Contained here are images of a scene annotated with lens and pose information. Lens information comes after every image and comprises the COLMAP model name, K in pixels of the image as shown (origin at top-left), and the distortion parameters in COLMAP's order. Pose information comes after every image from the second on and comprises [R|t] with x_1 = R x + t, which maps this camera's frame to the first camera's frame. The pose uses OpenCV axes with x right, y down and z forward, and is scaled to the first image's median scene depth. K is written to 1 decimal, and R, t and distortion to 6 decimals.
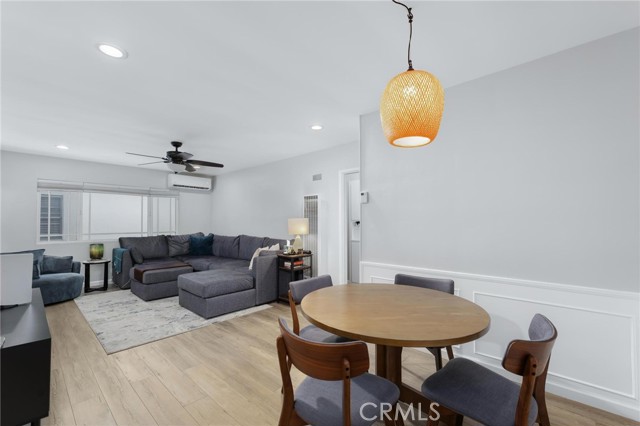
lens RADIAL K [[269.8, 0, 320.0], [0, 269.8, 213.0], [0, 0, 1]] dist [0.001745, 0.000157]
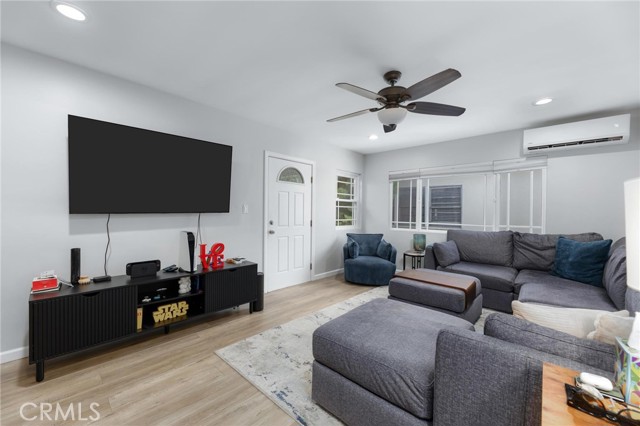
lens RADIAL K [[254.4, 0, 318.5], [0, 254.4, 214.4], [0, 0, 1]] dist [0.002063, 0.000233]
pose [[-0.020470, 0.011323, -0.999726, 0.032359], [0.021401, 0.999712, 0.010885, 0.038632], [0.999561, -0.021172, -0.020706, 0.839891]]
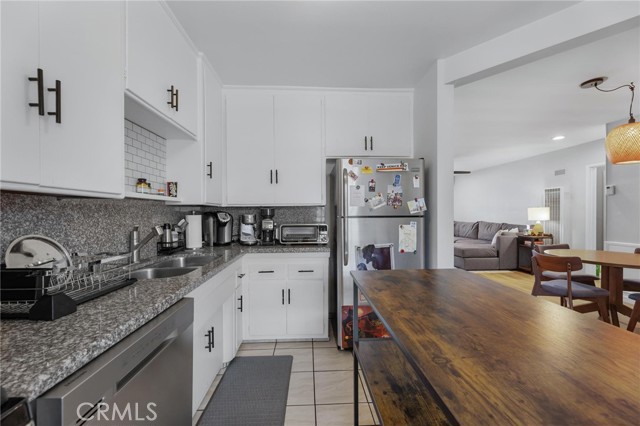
lens RADIAL K [[254.4, 0, 318.5], [0, 254.4, 214.4], [0, 0, 1]] dist [0.002063, 0.000233]
pose [[0.713686, 0.004717, -0.700450, 0.019632], [0.022095, 0.999328, 0.029242, -0.006570], [0.700117, -0.036346, 0.713102, -0.575039]]
